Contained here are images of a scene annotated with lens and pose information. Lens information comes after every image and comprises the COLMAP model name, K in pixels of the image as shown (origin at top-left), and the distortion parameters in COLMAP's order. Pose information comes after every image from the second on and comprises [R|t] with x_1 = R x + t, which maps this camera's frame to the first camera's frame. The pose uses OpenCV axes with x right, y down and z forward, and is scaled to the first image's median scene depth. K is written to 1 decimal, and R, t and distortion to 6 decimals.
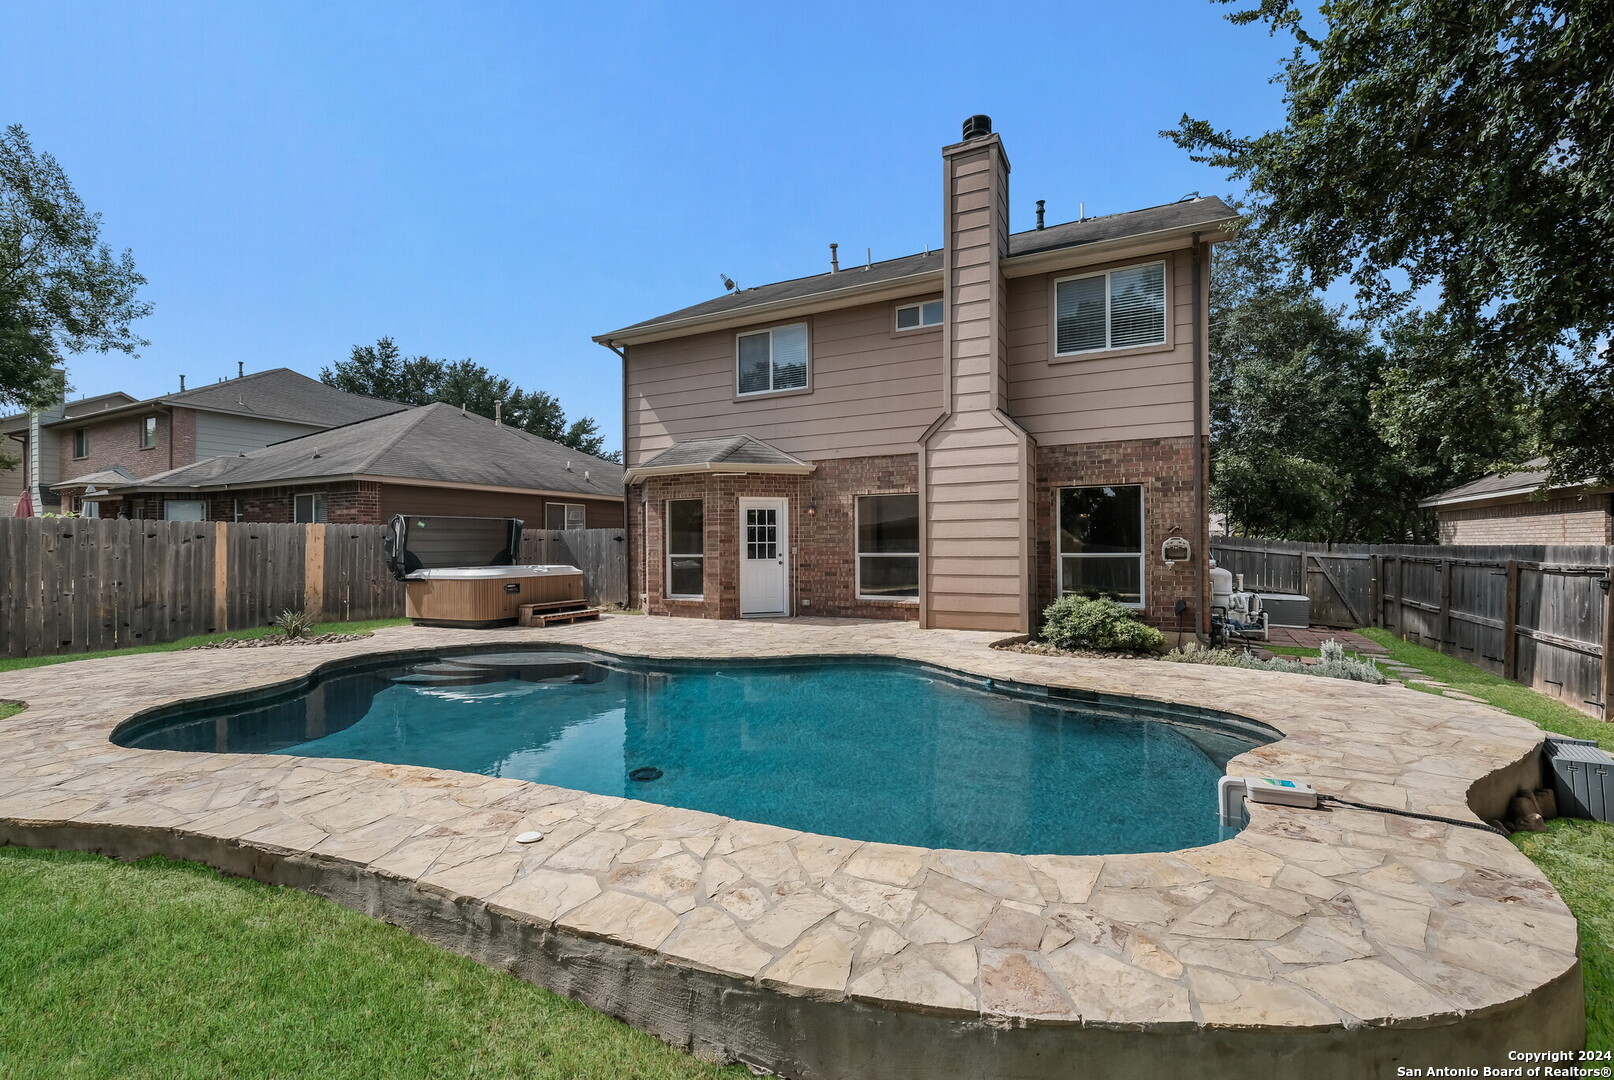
lens RADIAL K [[699.2, 0, 804.9], [0, 699.2, 538.8], [0, 0, 1]] dist [-0.000258, -0.000645]
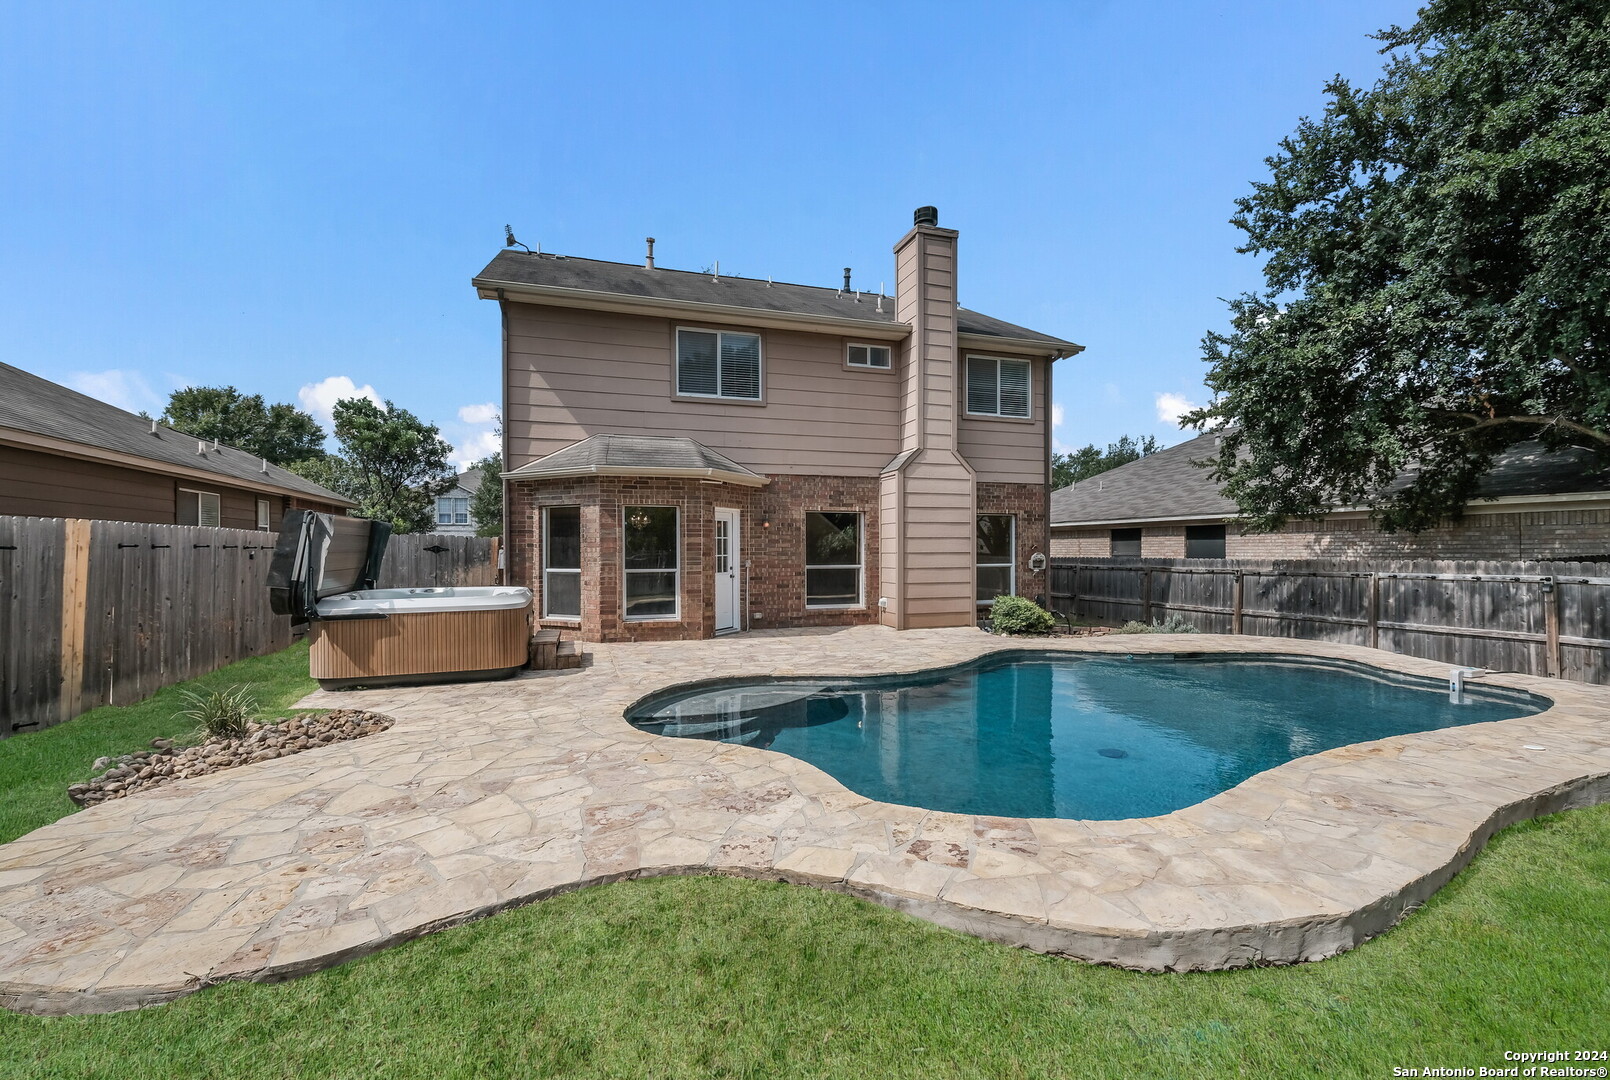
lens RADIAL K [[697.5, 0, 804.3], [0, 697.5, 546.3], [0, 0, 1]] dist [-0.000258, -0.000645]
pose [[0.700503, 0.008602, 0.713598, -0.677580], [-0.009770, 0.999949, -0.002463, -0.005832], [-0.713583, -0.005246, 0.700551, 0.262804]]
